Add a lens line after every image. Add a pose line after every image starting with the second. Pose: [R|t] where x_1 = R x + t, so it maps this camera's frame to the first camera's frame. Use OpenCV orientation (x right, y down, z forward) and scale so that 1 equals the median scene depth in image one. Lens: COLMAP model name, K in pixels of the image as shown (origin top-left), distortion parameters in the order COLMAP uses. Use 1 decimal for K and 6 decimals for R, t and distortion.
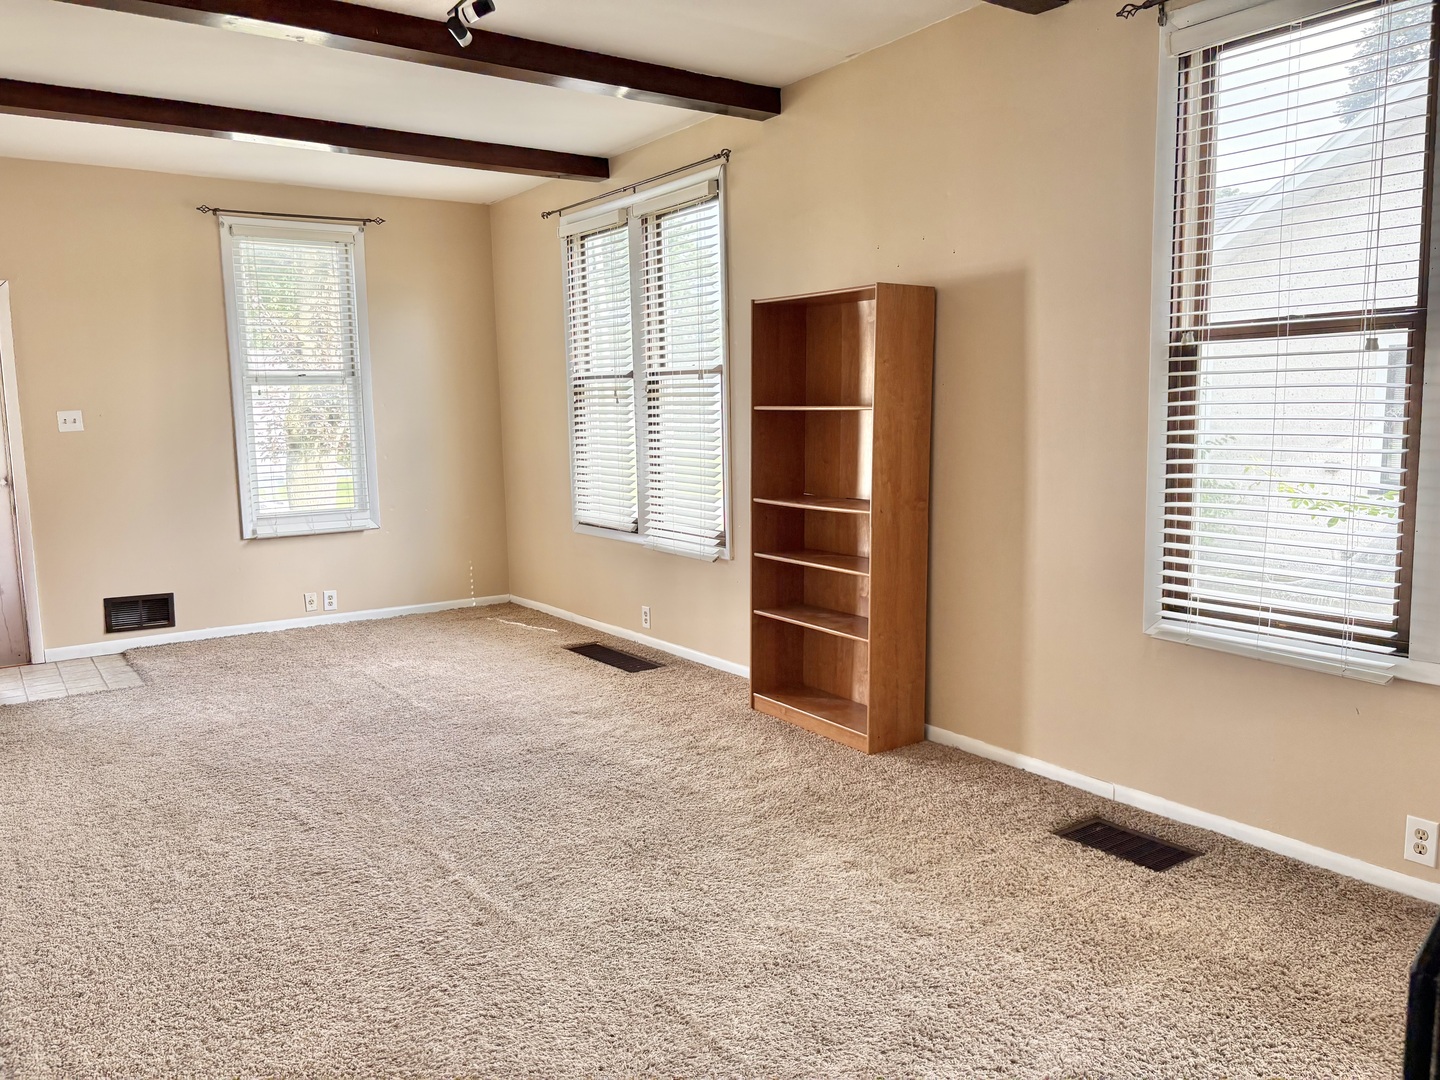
lens RADIAL K [[1086.2, 0, 772.7], [0, 1086.2, 537.8], [0, 0, 1]] dist [0.006657, 0.003798]
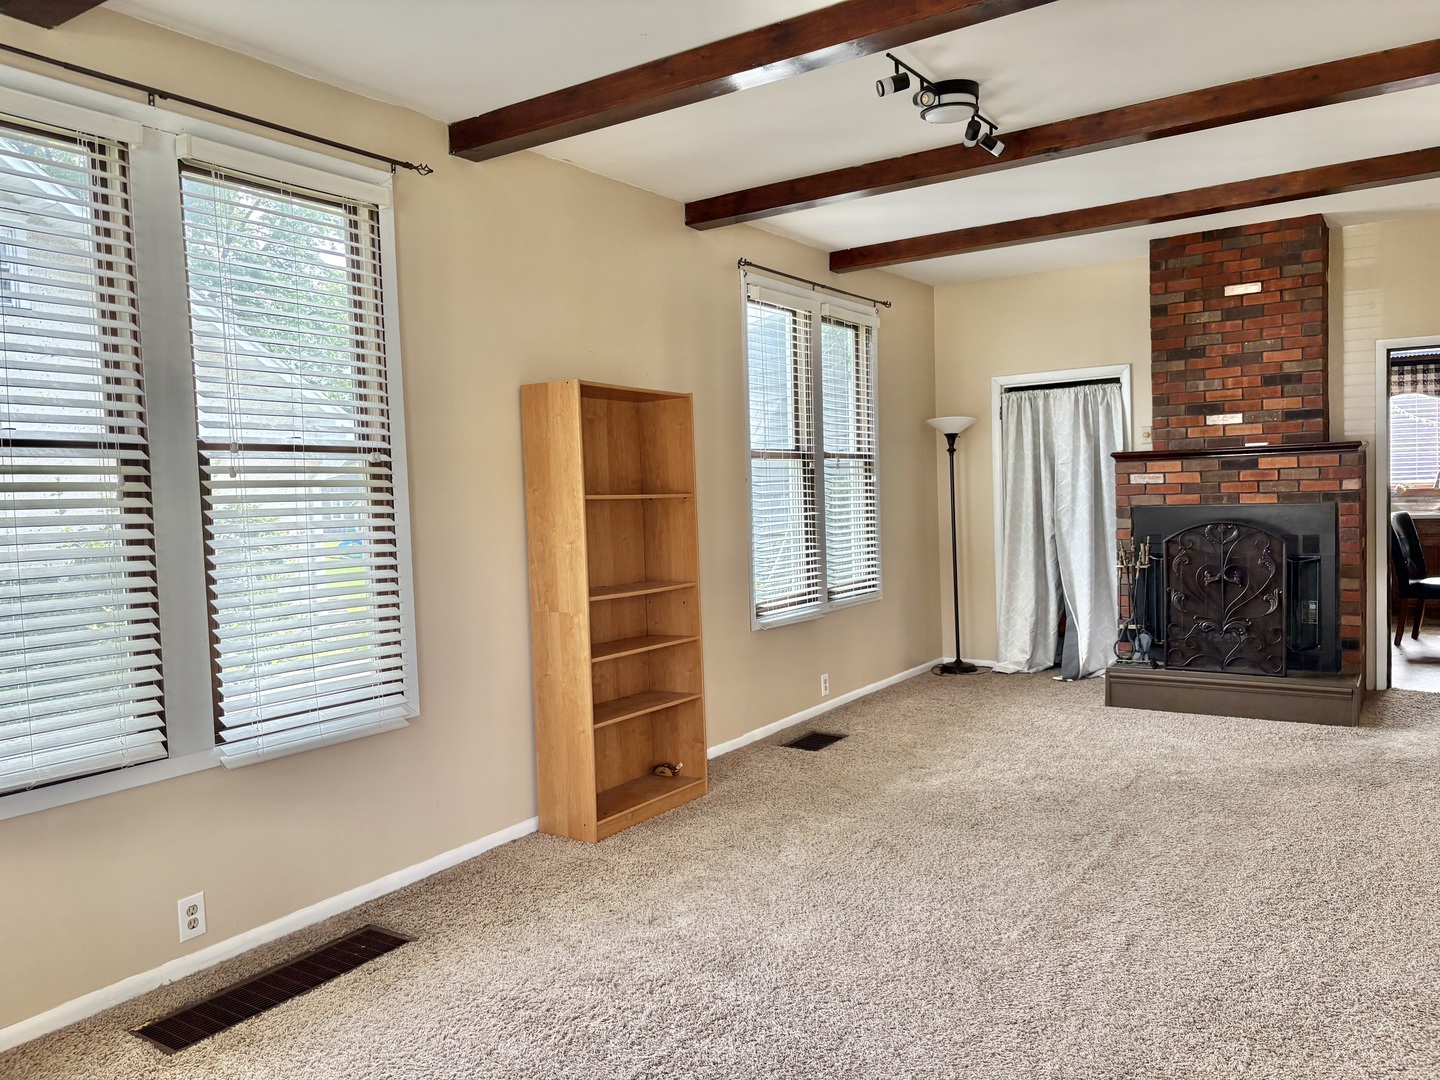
lens RADIAL K [[1088.3, 0, 721.1], [0, 1088.3, 521.5], [0, 0, 1]] dist [0.002359, 0.000383]
pose [[-0.349341, 0.003028, 0.936991, -0.615314], [0.154847, 0.986432, 0.054544, -0.089706], [-0.924112, 0.164145, -0.345070, 0.824719]]
